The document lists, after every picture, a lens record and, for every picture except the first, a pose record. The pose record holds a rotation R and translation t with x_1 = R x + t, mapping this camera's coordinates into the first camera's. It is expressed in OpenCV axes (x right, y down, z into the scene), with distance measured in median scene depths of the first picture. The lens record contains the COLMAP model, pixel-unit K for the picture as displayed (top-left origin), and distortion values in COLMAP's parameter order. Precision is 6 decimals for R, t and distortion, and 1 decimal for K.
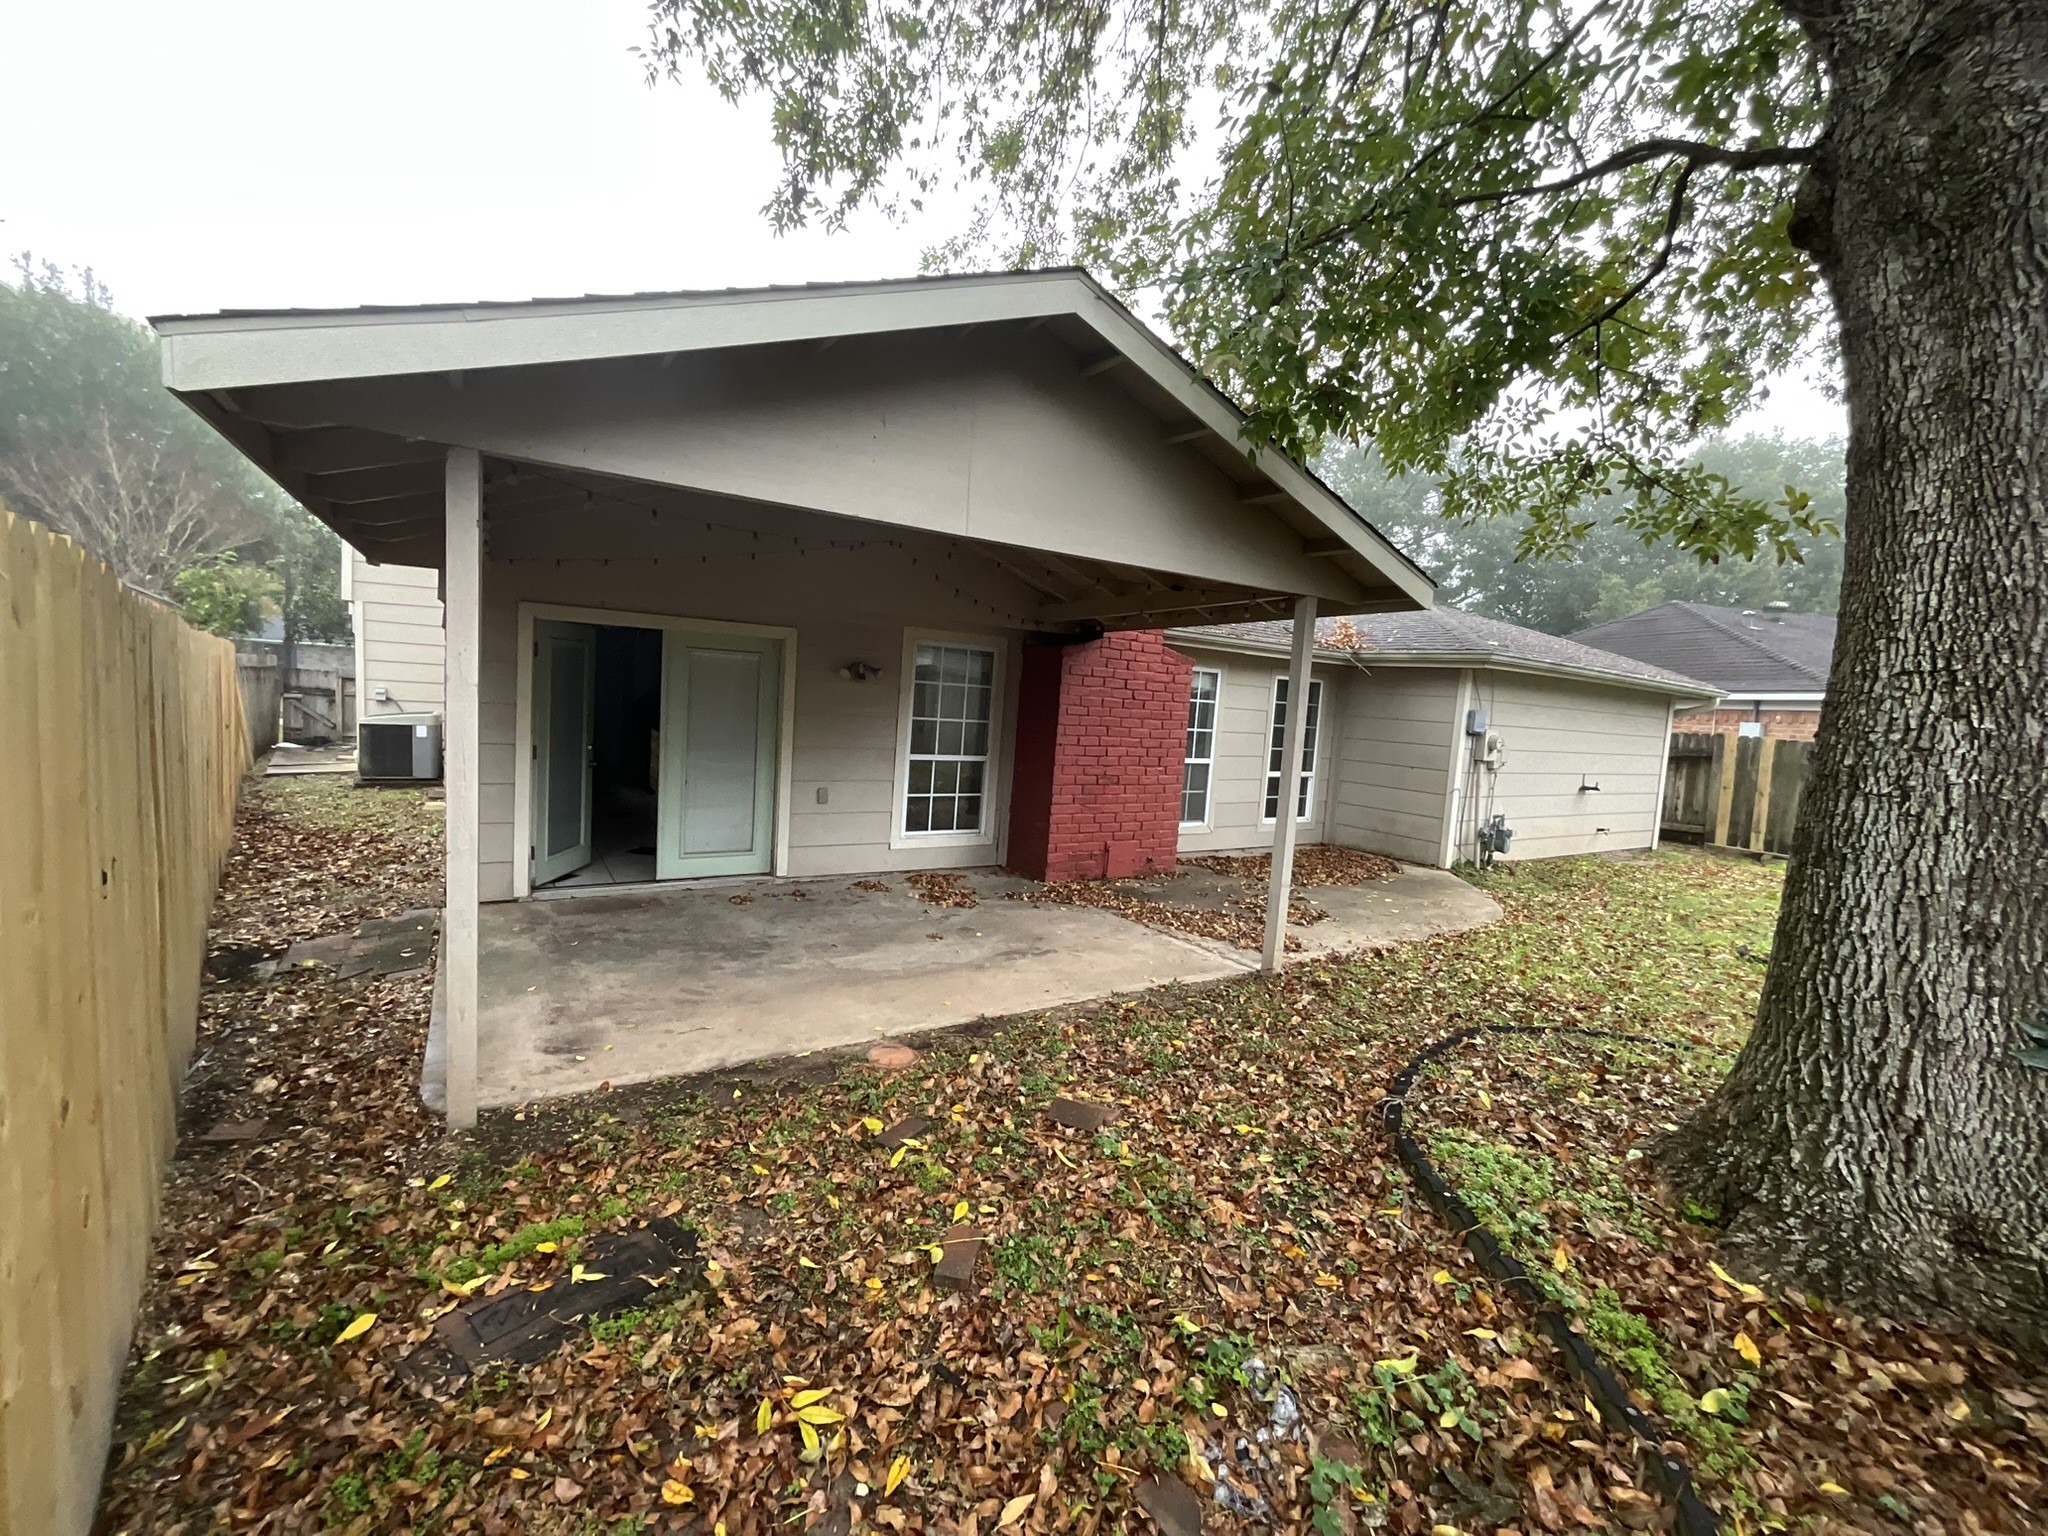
lens RADIAL K [[825.6, 0, 1027.7], [0, 825.6, 772.8], [0, 0, 1]] dist [-0.000769, 0.000884]
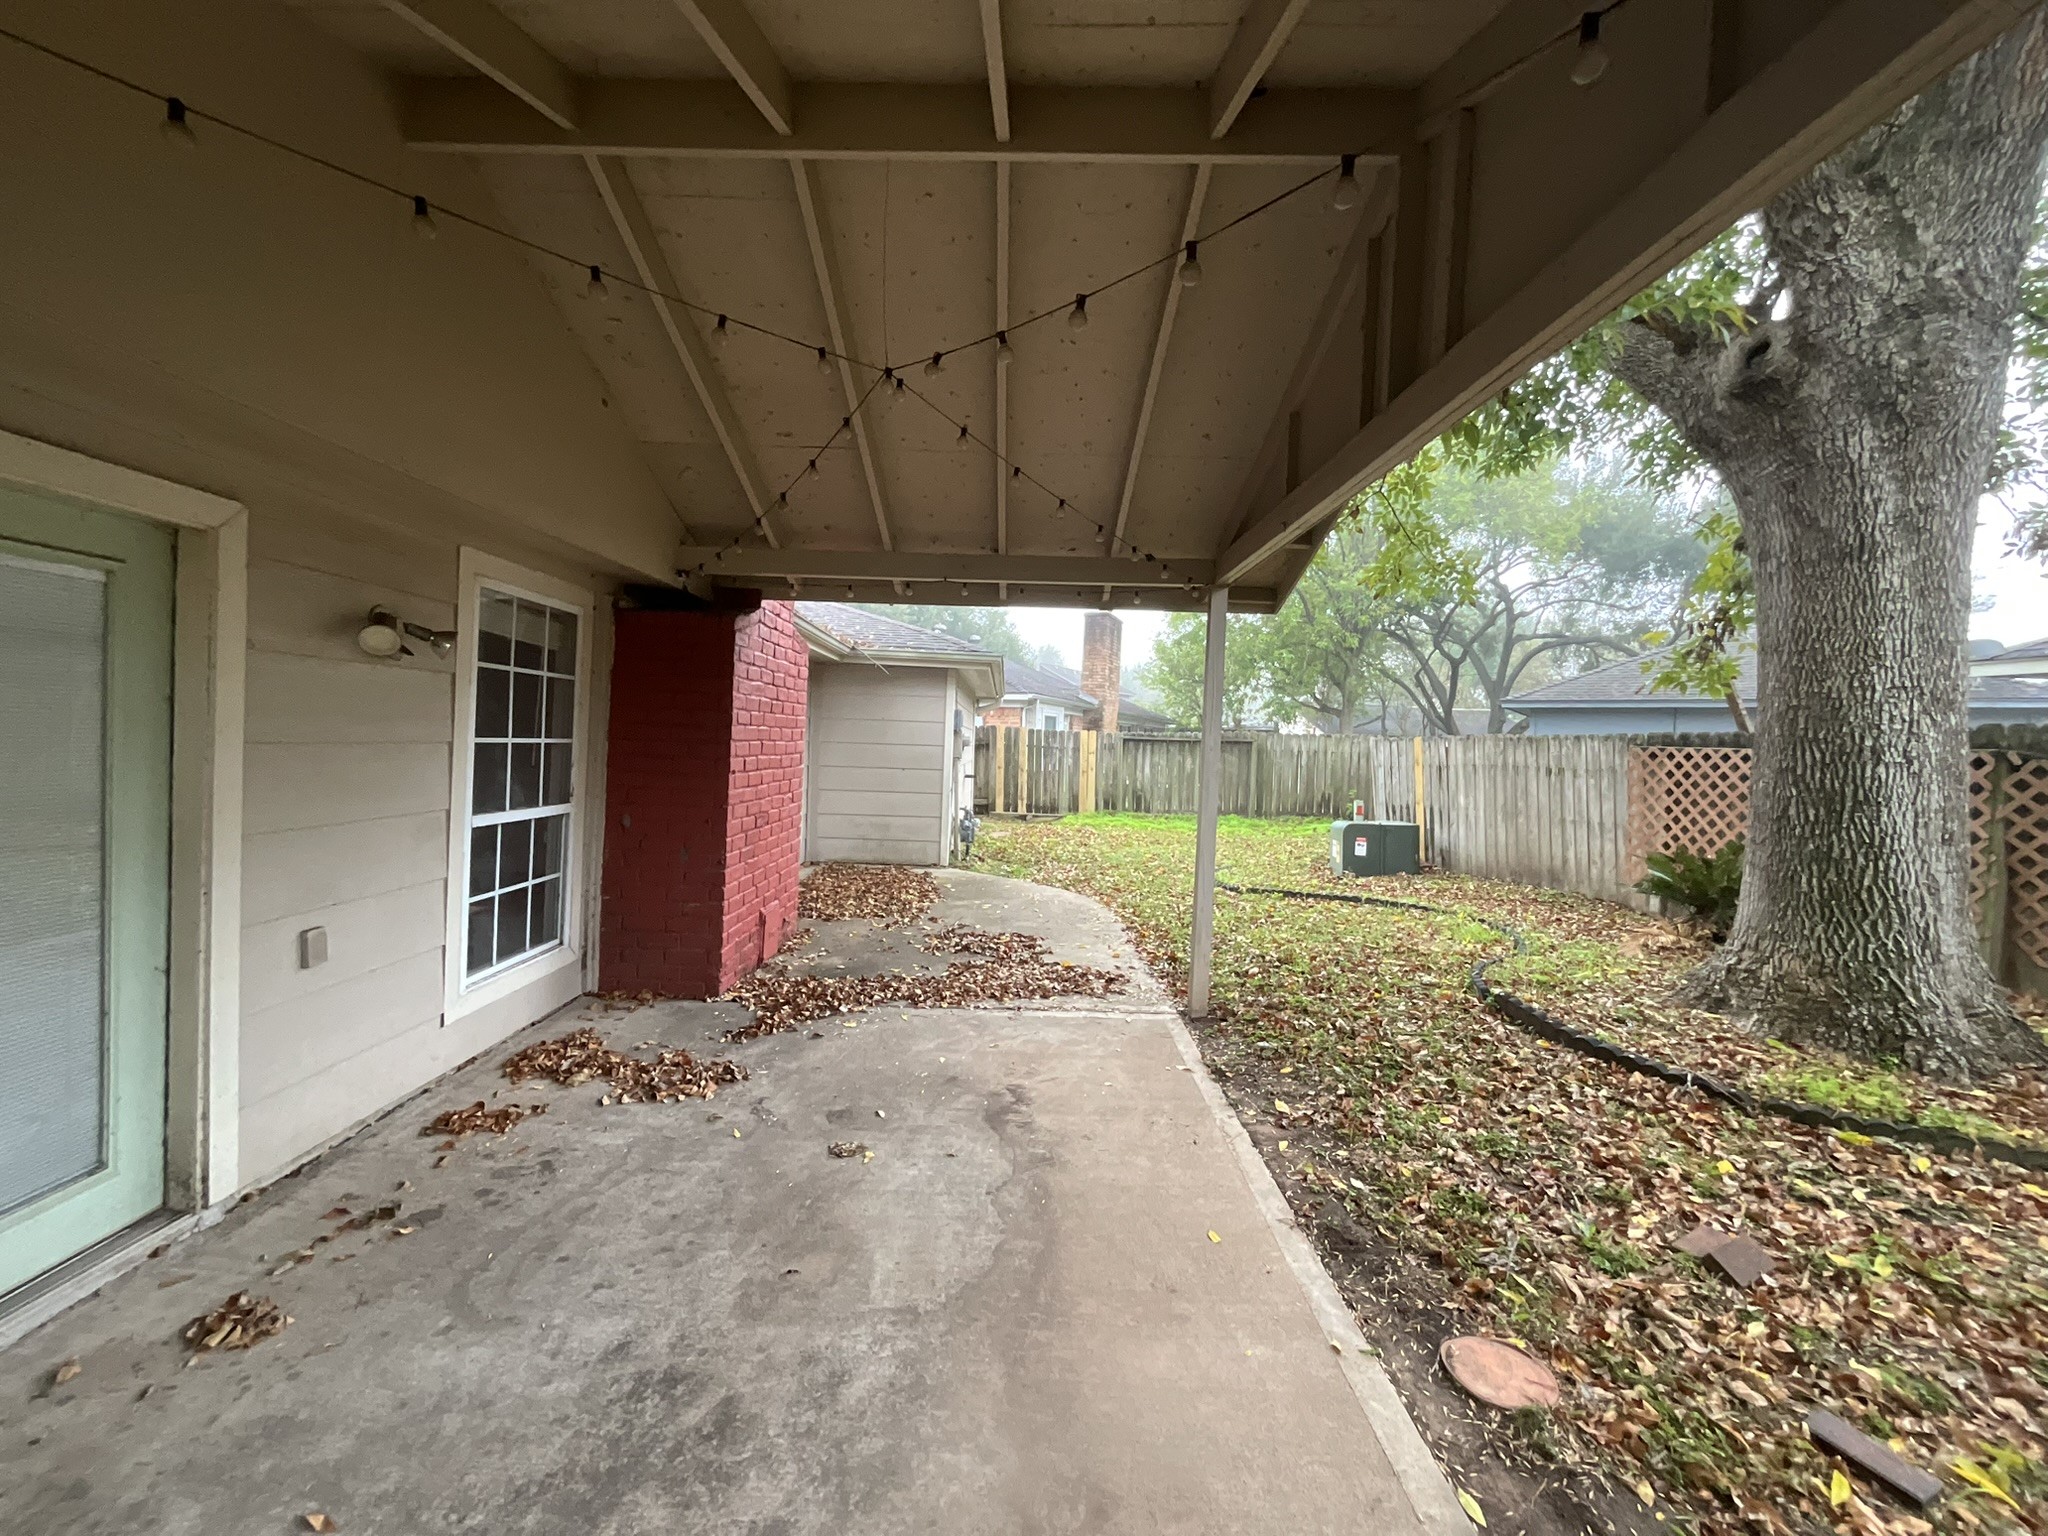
lens RADIAL K [[825.6, 0, 1022.8], [0, 825.6, 770.0], [0, 0, 1]] dist [-0.000769, 0.000884]
pose [[0.531973, -0.072211, 0.843677, -0.507832], [0.072464, 0.996584, 0.039607, -0.060247], [-0.843655, 0.040067, 0.535389, 0.646708]]
